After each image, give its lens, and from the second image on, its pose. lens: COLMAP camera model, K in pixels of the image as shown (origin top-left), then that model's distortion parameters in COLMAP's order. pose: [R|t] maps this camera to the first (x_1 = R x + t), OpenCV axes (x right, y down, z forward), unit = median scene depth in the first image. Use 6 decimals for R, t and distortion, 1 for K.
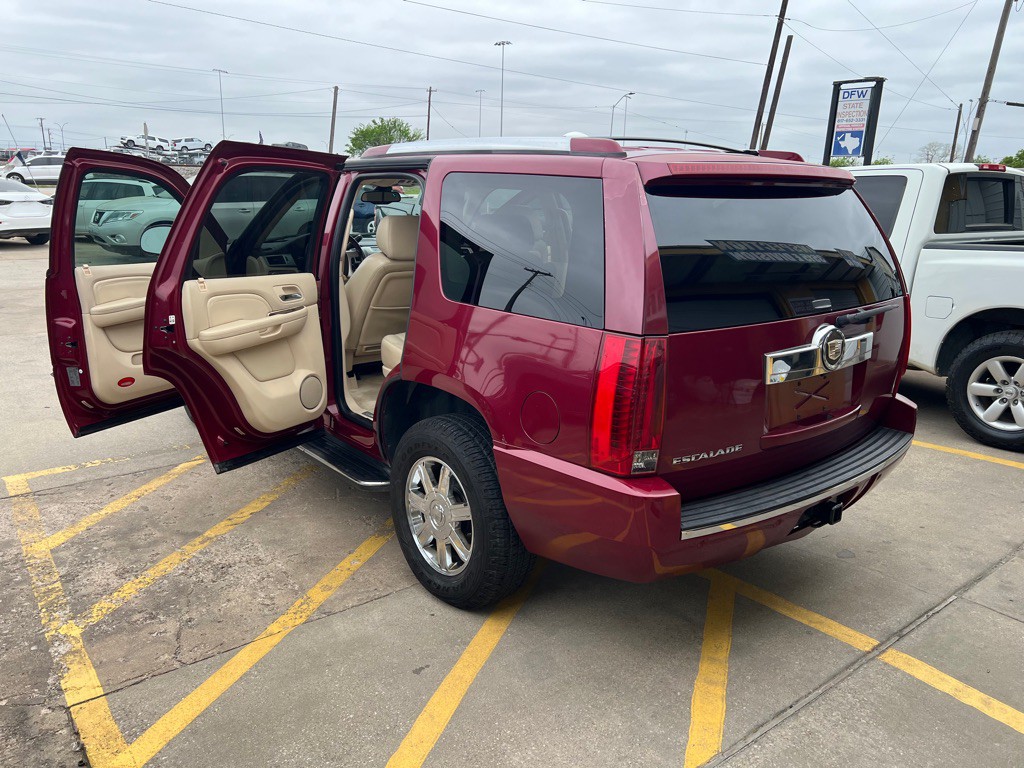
lens RADIAL K [[768.7, 0, 509.0], [0, 768.7, 382.6], [0, 0, 1]] dist [0.046837, -0.051401]
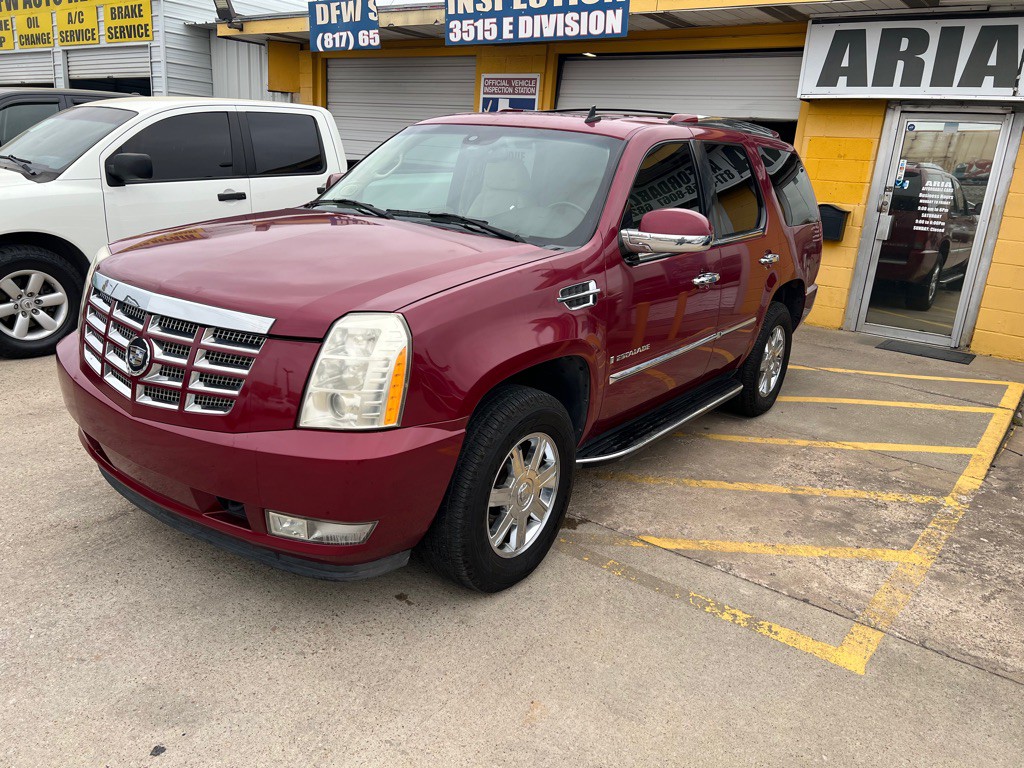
lens RADIAL K [[768.7, 0, 508.4], [0, 768.7, 388.5], [0, 0, 1]] dist [0.046837, -0.051401]
pose [[-0.244737, -0.321067, 0.914888, -1.497173], [0.174203, 0.913668, 0.367239, -0.482039], [-0.953812, 0.249253, -0.167678, 1.843272]]
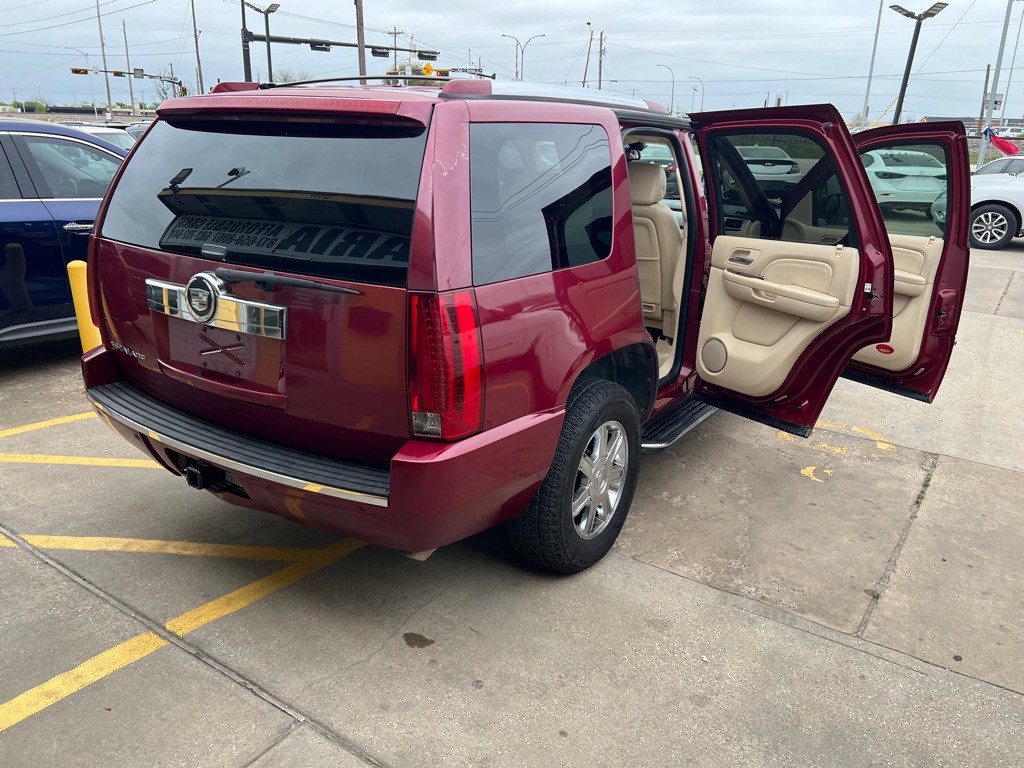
lens RADIAL K [[768.7, 0, 516.7], [0, 768.7, 387.3], [0, 0, 1]] dist [0.046837, -0.051401]
pose [[0.295346, 0.282336, -0.912720, 1.221056], [-0.260108, 0.943012, 0.207539, -0.201818], [0.919301, 0.176110, 0.351953, 0.915434]]
